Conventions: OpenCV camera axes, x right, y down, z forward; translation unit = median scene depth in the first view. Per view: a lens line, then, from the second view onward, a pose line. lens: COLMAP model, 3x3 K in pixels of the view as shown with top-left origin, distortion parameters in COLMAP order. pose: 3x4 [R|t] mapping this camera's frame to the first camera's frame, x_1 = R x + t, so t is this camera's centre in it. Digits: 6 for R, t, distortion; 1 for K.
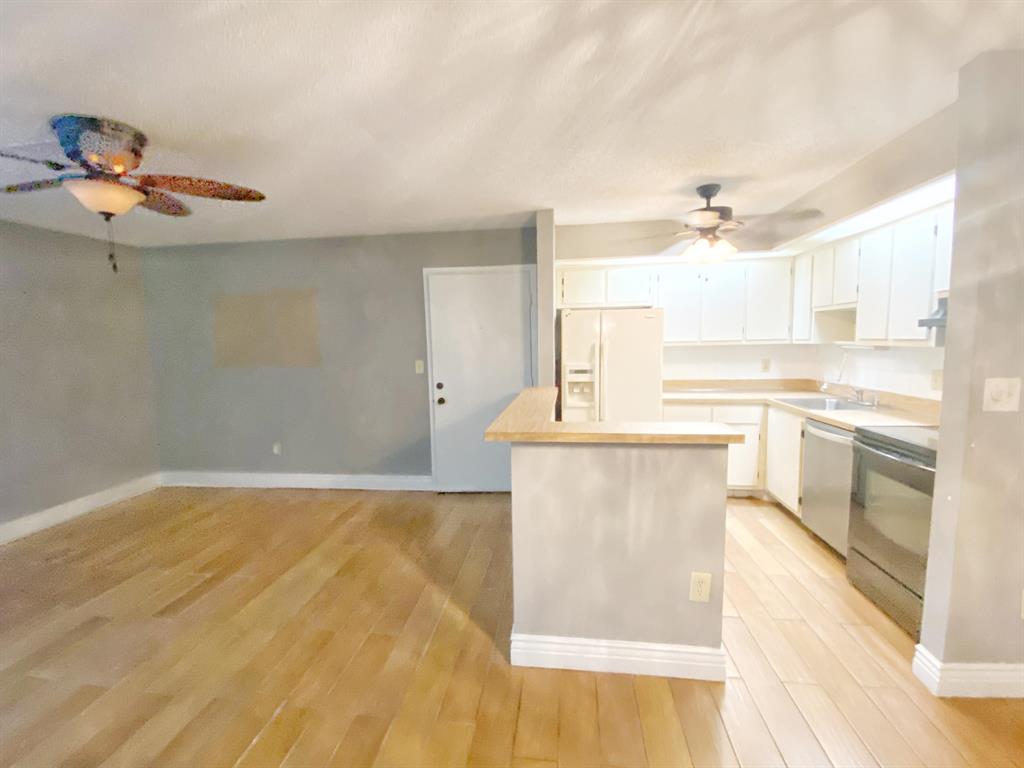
lens RADIAL K [[445.4, 0, 512.0], [0, 445.4, 384.0], [0, 0, 1]] dist [0.026294, -0.024925]
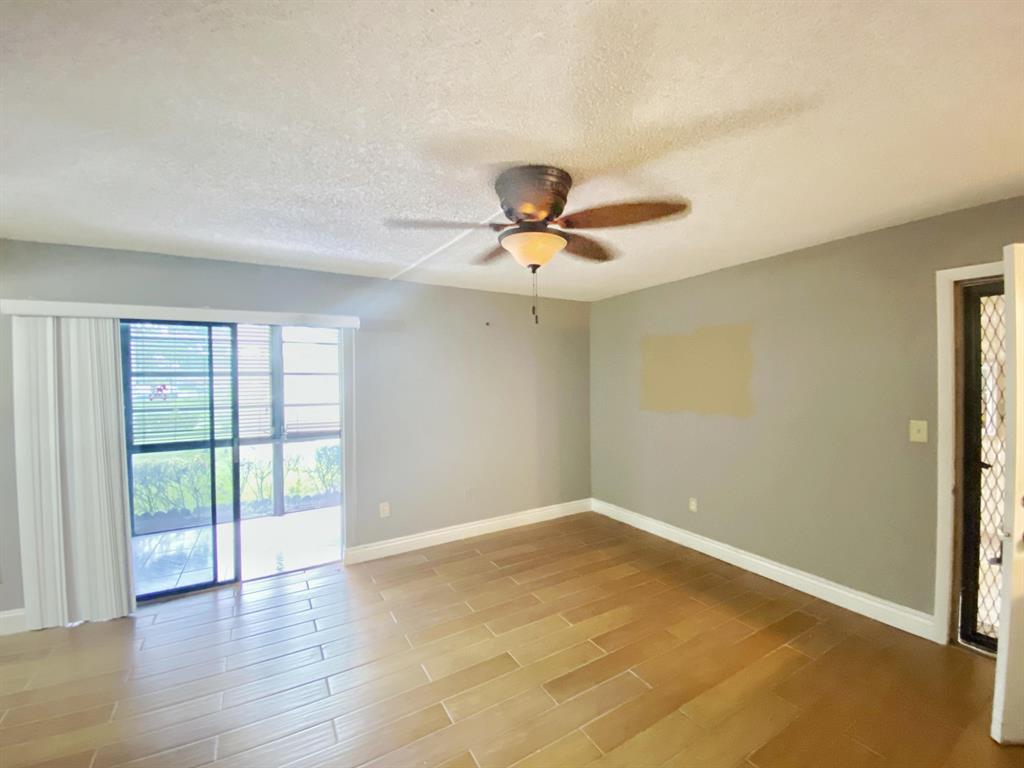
lens RADIAL K [[425.3, 0, 509.4], [0, 425.3, 388.1], [0, 0, 1]] dist [0.000731, -0.010196]
pose [[0.603847, 0.027276, -0.796634, -0.100591], [-0.079163, 0.996526, -0.025886, -0.045373], [0.793160, 0.078695, 0.603908, 0.225270]]
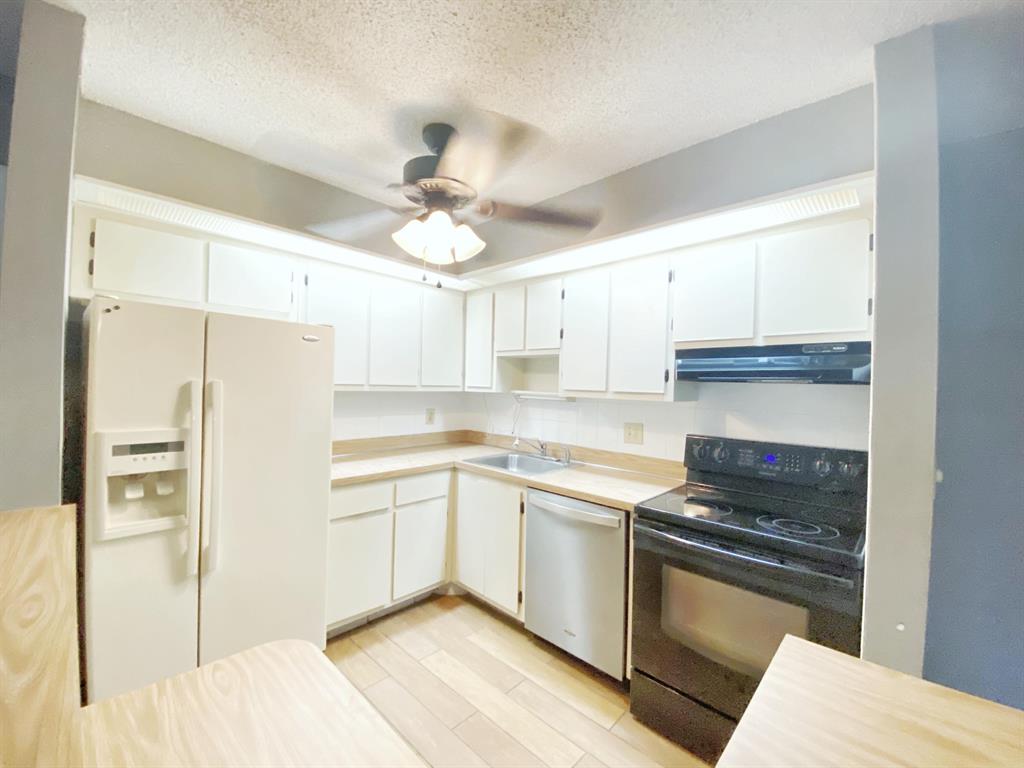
lens RADIAL K [[418.3, 0, 512.0], [0, 418.3, 384.0], [0, 0, 1]] dist [0.023425, -0.021449]
pose [[0.595893, 0.034390, 0.802327, 0.039766], [0.040776, 0.996498, -0.072997, -0.047091], [-0.802028, 0.076214, 0.592404, 0.505101]]
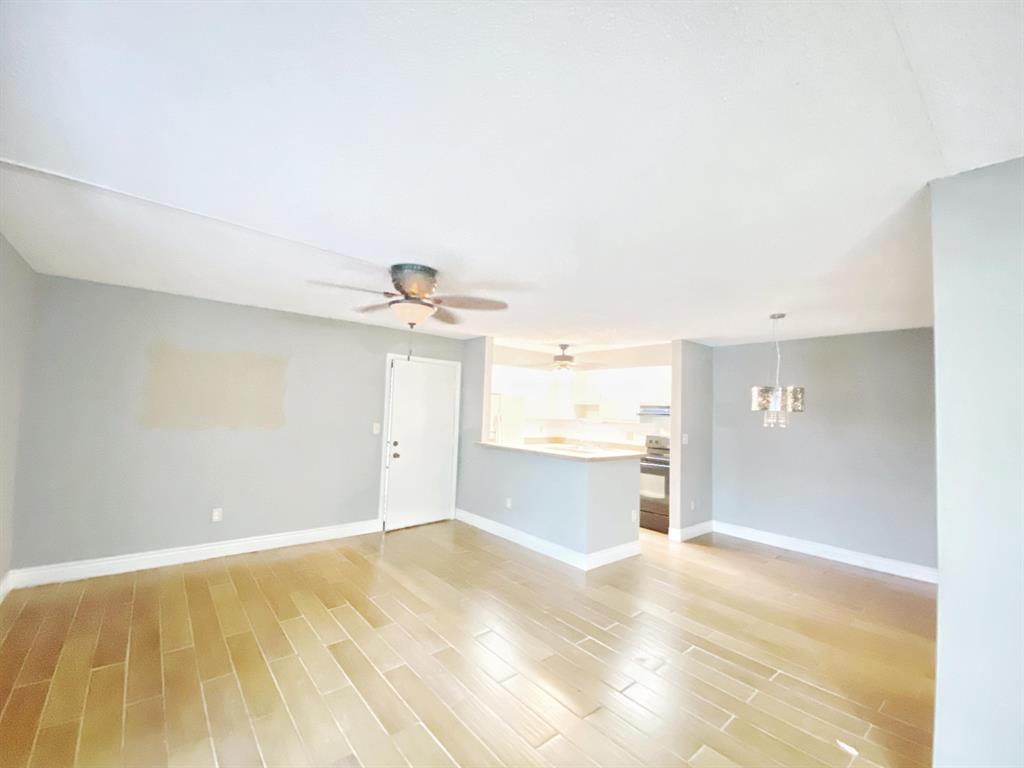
lens RADIAL K [[422.5, 0, 511.5], [0, 422.5, 370.4], [0, 0, 1]] dist [0.001198, 0.000018]
pose [[0.679608, 0.109622, 0.725339, -0.958552], [0.022278, 0.985231, -0.169773, 0.012165], [-0.733238, 0.131538, 0.667129, -0.109738]]
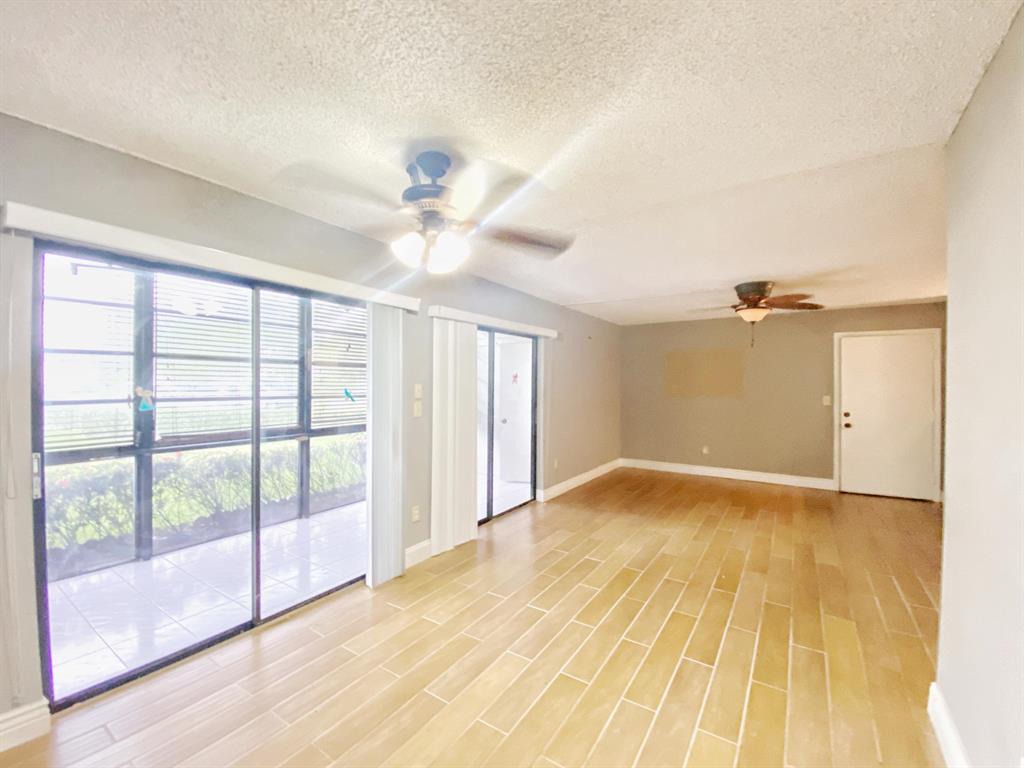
lens RADIAL K [[425.3, 0, 509.4], [0, 425.3, 388.1], [0, 0, 1]] dist [0.000731, -0.010196]
pose [[0.888312, 0.025536, -0.458530, -0.561156], [-0.064567, 0.995480, -0.069646, 0.093818], [0.454679, 0.091473, 0.885946, -0.763274]]
